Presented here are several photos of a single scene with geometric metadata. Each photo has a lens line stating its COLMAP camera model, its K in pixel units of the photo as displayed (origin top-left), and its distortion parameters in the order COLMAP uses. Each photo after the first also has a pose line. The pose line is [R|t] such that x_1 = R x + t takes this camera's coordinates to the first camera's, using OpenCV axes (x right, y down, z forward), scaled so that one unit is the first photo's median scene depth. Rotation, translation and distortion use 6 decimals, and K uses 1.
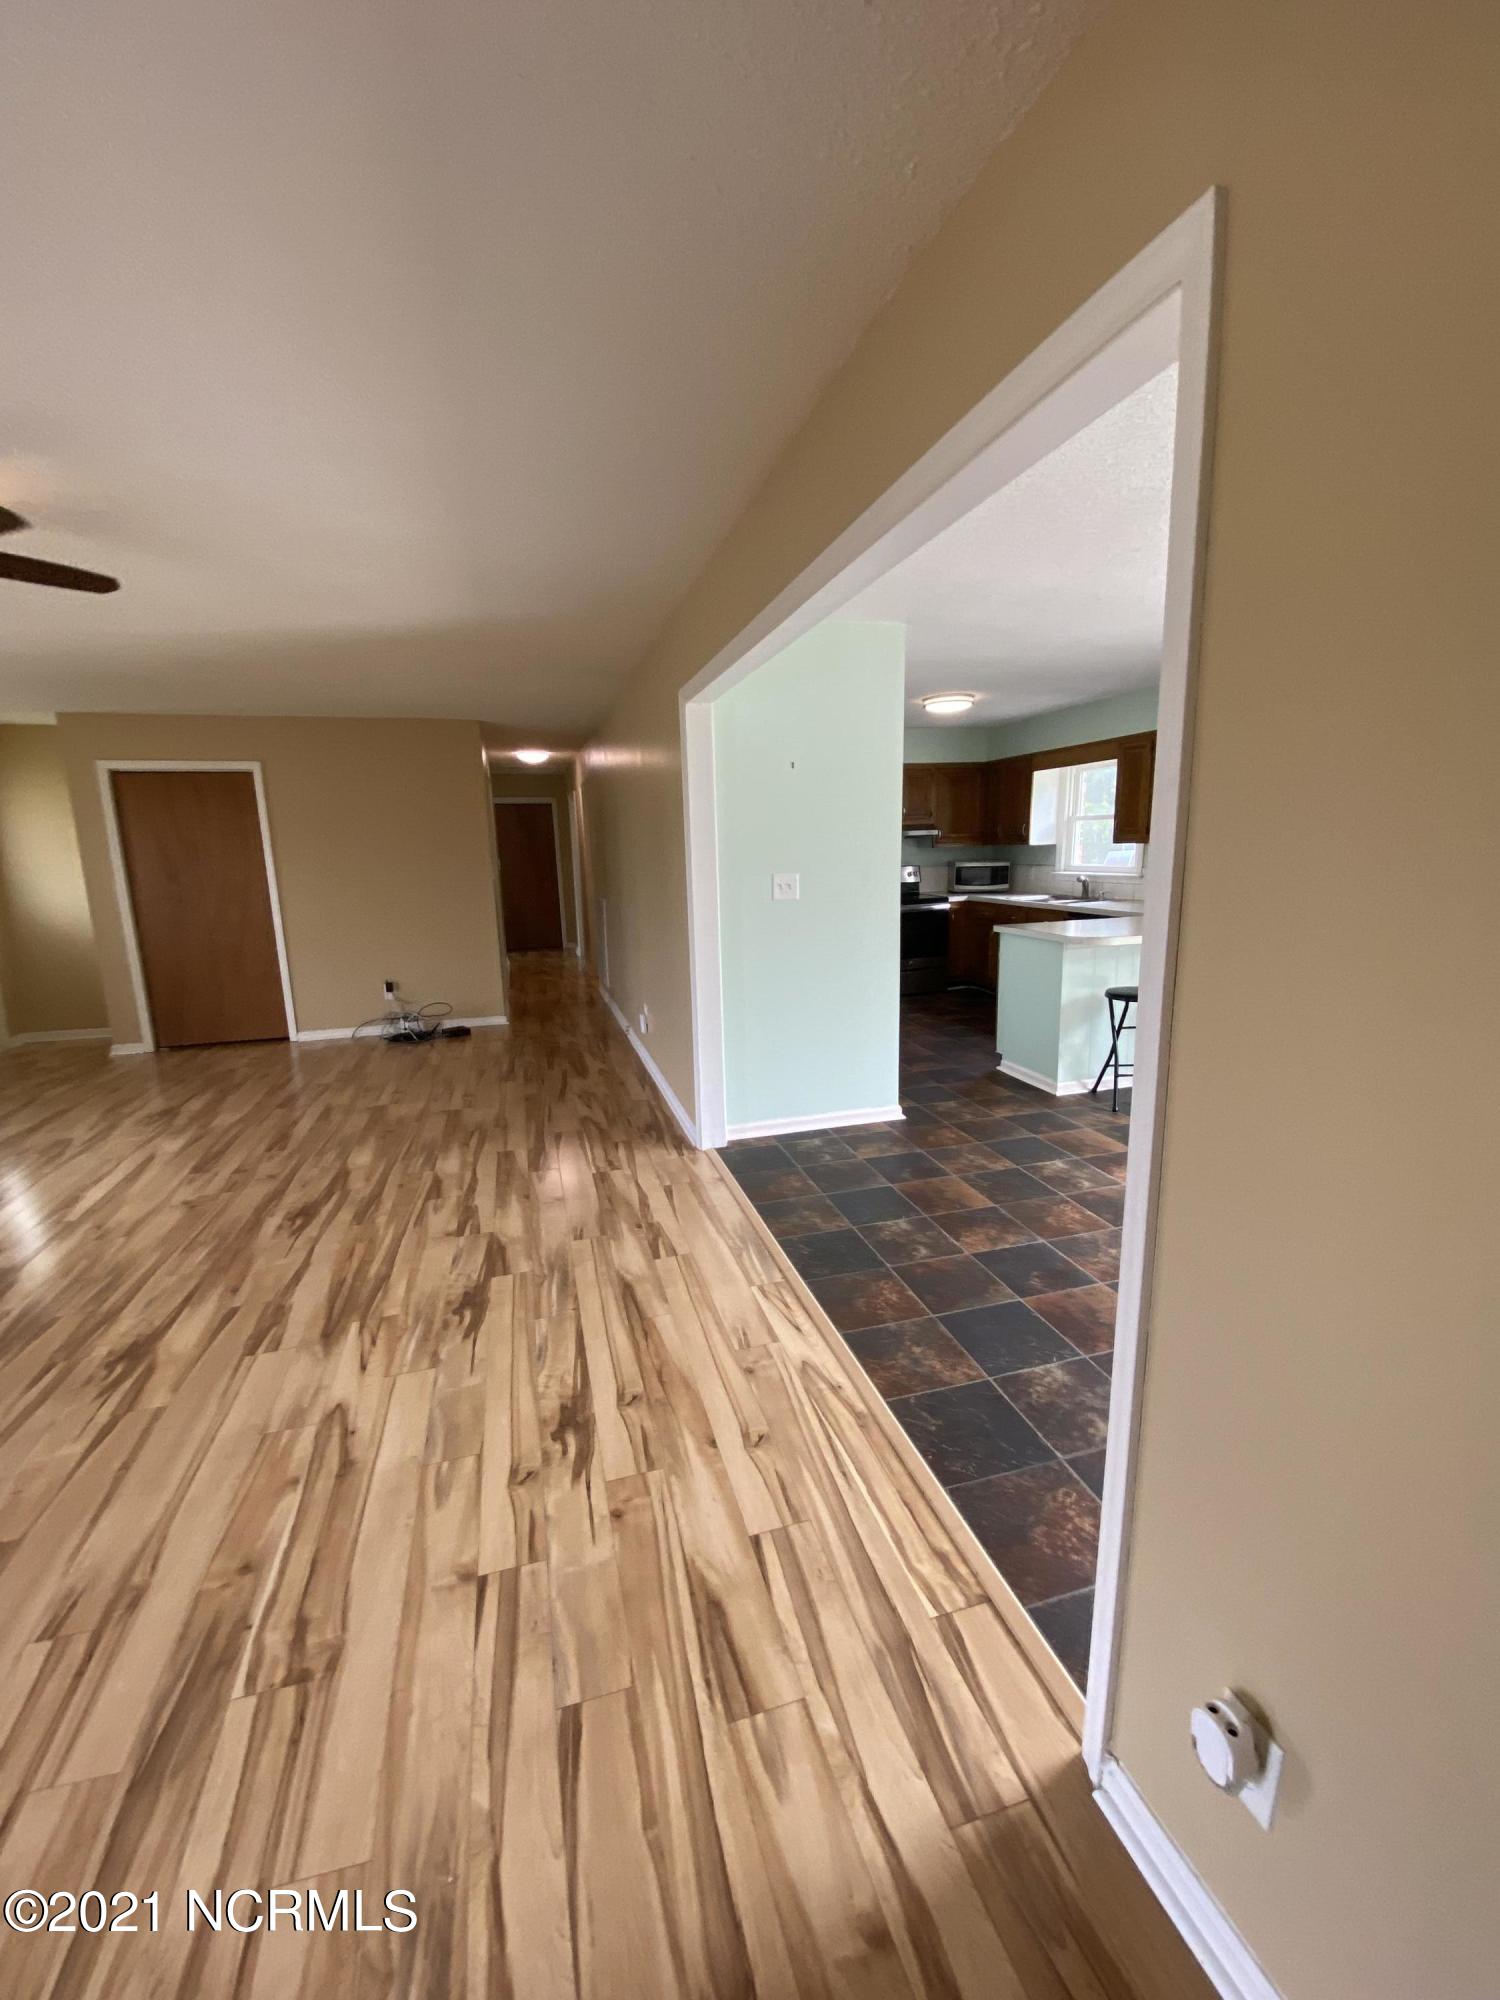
lens RADIAL K [[820.6, 0, 780.2], [0, 820.6, 965.1], [0, 0, 1]] dist [-0.000788, -0.011500]
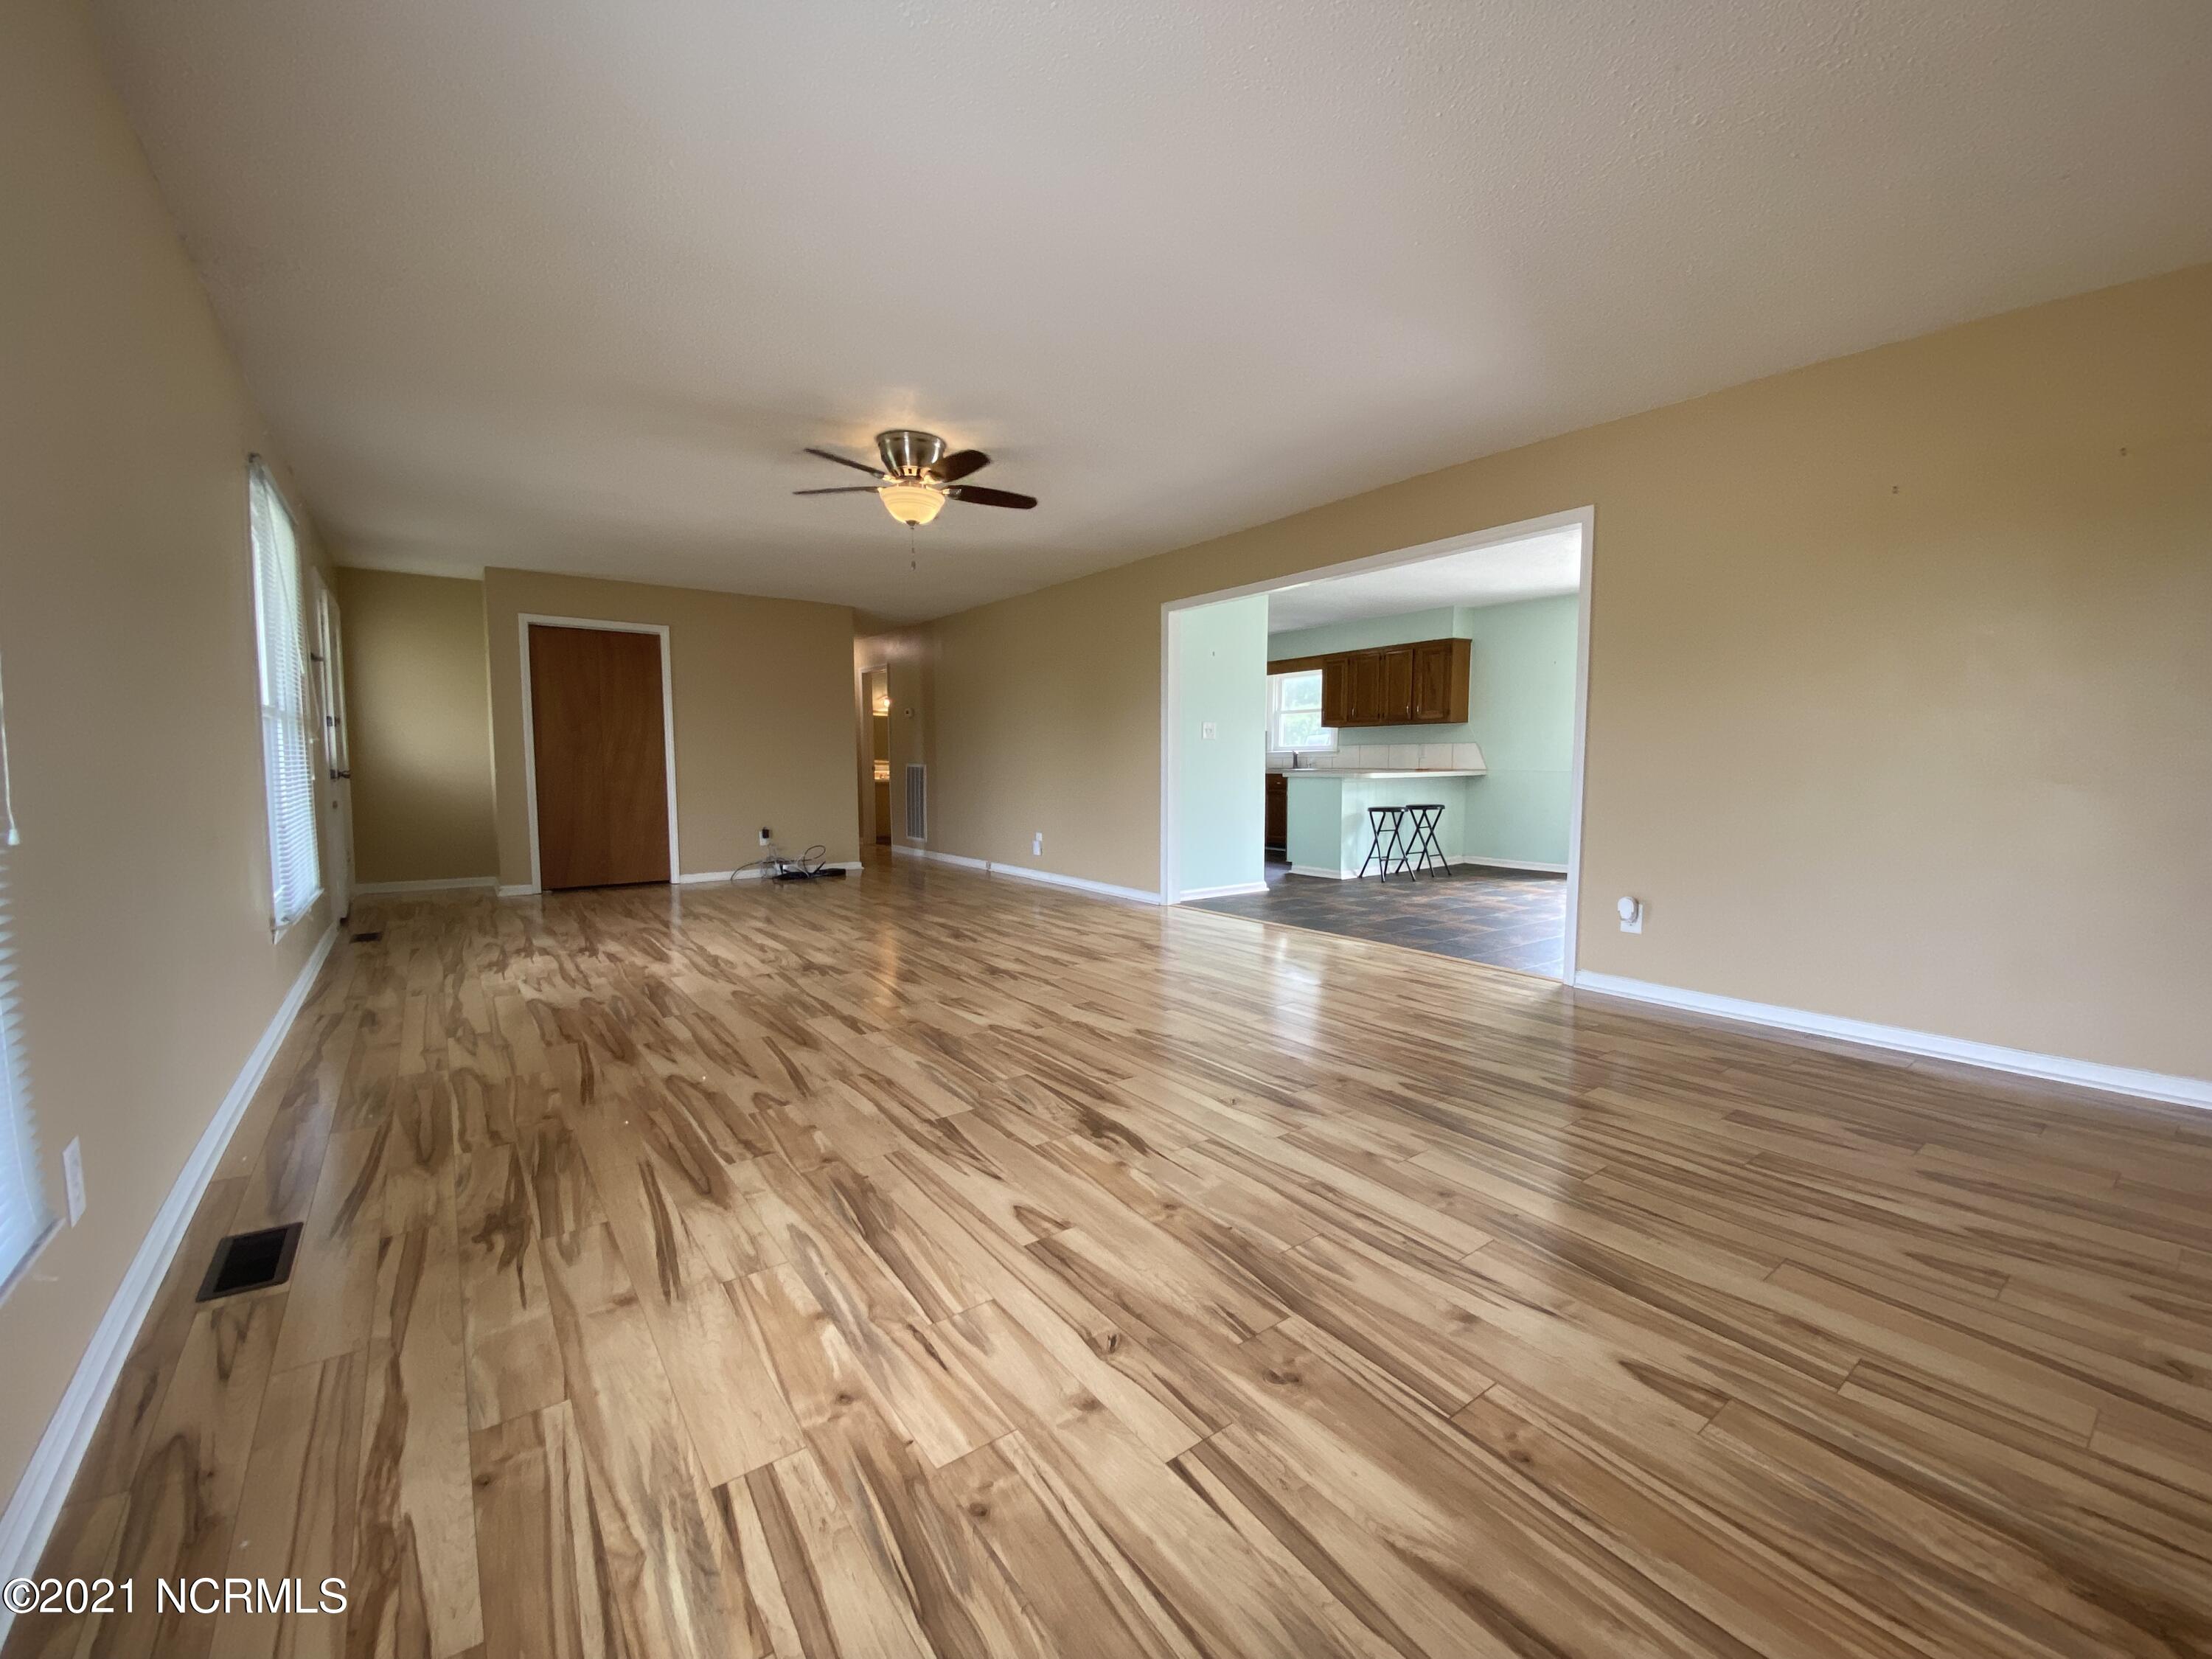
lens RADIAL K [[907.6, 0, 1116.2], [0, 907.6, 813.1], [0, 0, 1]] dist [-0.000788, -0.011500]
pose [[0.934278, 0.003199, 0.356530, -0.598253], [0.033993, 0.994605, -0.098002, 0.171411], [-0.354921, 0.103681, 0.929129, -0.396497]]
